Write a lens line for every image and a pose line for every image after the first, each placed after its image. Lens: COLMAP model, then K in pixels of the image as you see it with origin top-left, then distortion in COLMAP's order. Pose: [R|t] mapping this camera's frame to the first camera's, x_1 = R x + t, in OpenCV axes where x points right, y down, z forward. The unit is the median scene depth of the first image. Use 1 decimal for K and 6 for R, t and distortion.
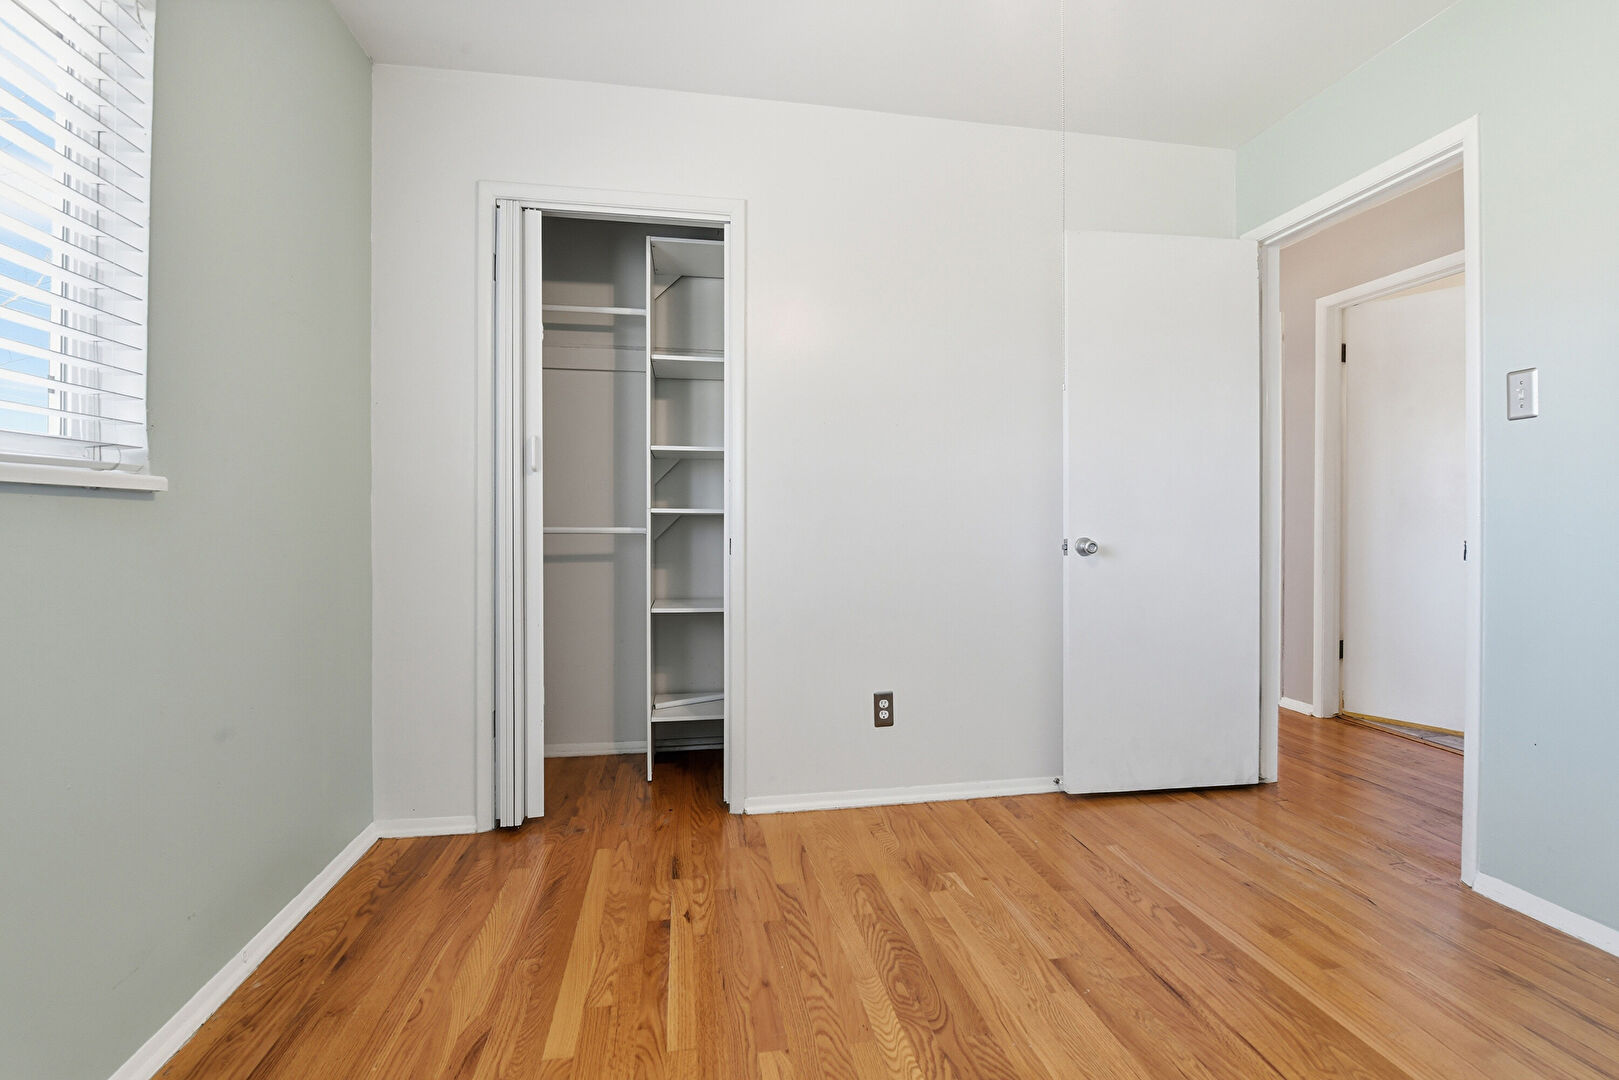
lens RADIAL K [[715.1, 0, 809.6], [0, 715.1, 520.1], [0, 0, 1]] dist [-0.000384, -0.009030]
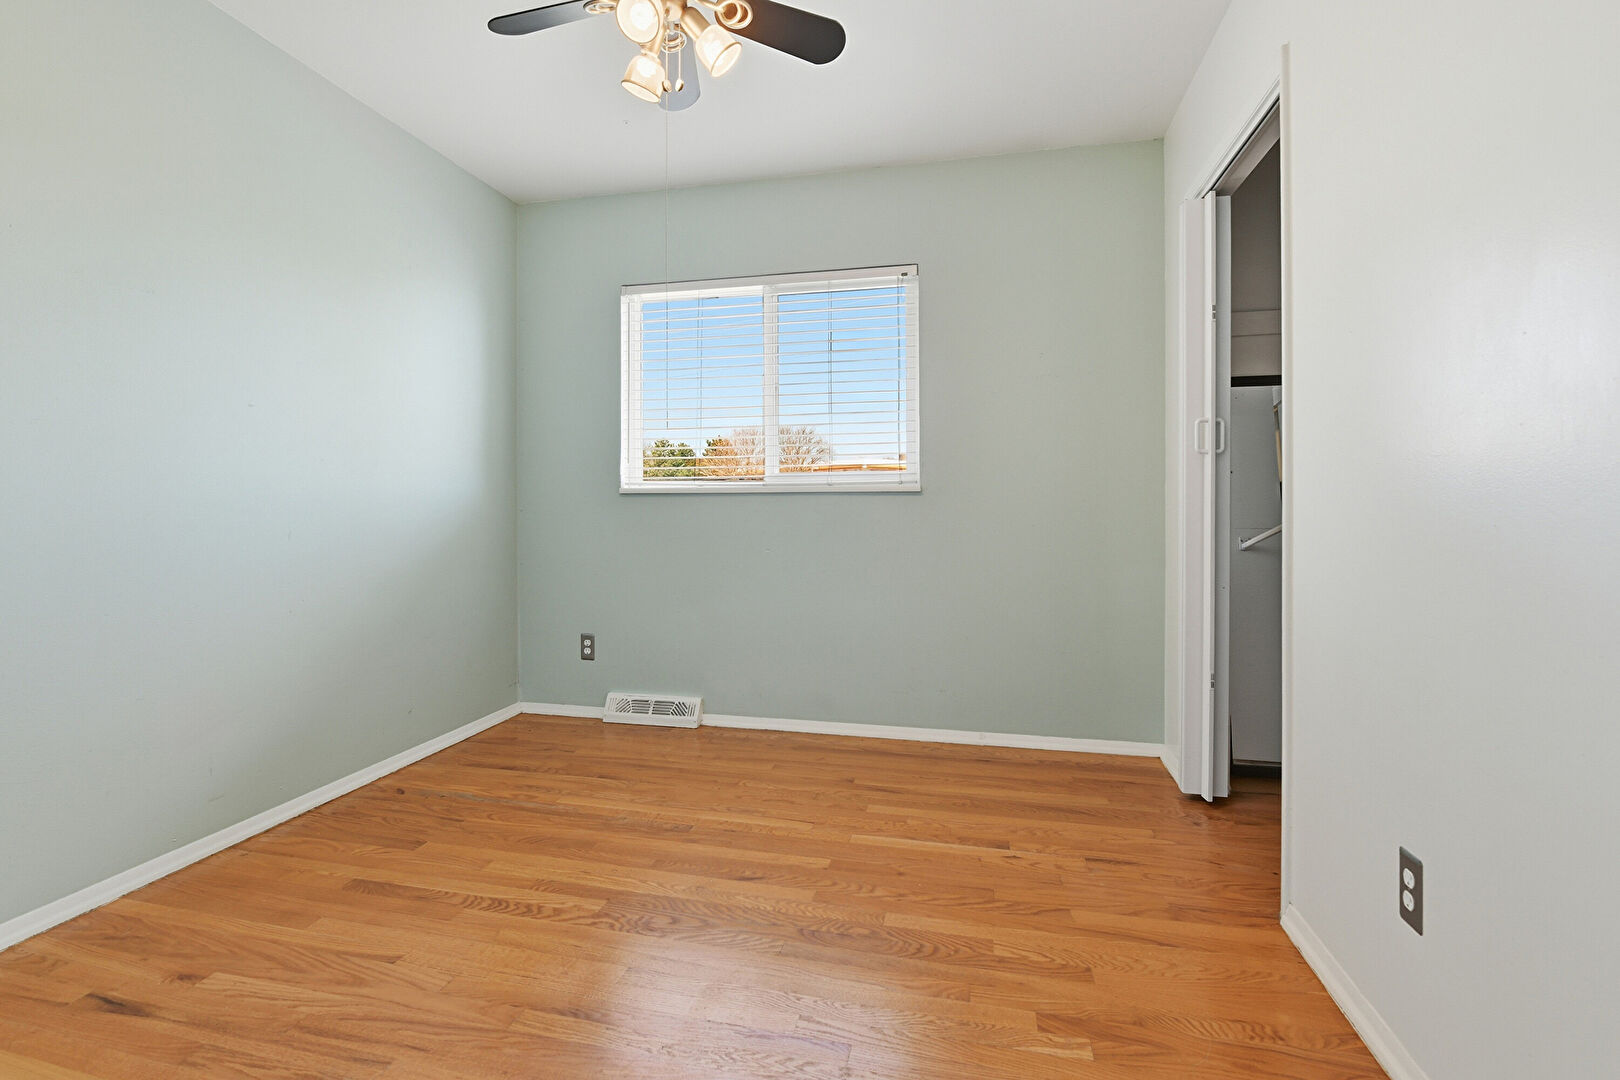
lens RADIAL K [[715.5, 0, 810.1], [0, 715.5, 520.1], [0, 0, 1]] dist [-0.000384, -0.009030]
pose [[-0.381550, 0.015743, -0.924214, 0.984486], [0.002218, 0.999868, 0.016116, 0.008883], [0.924345, 0.004099, -0.381535, 1.141850]]
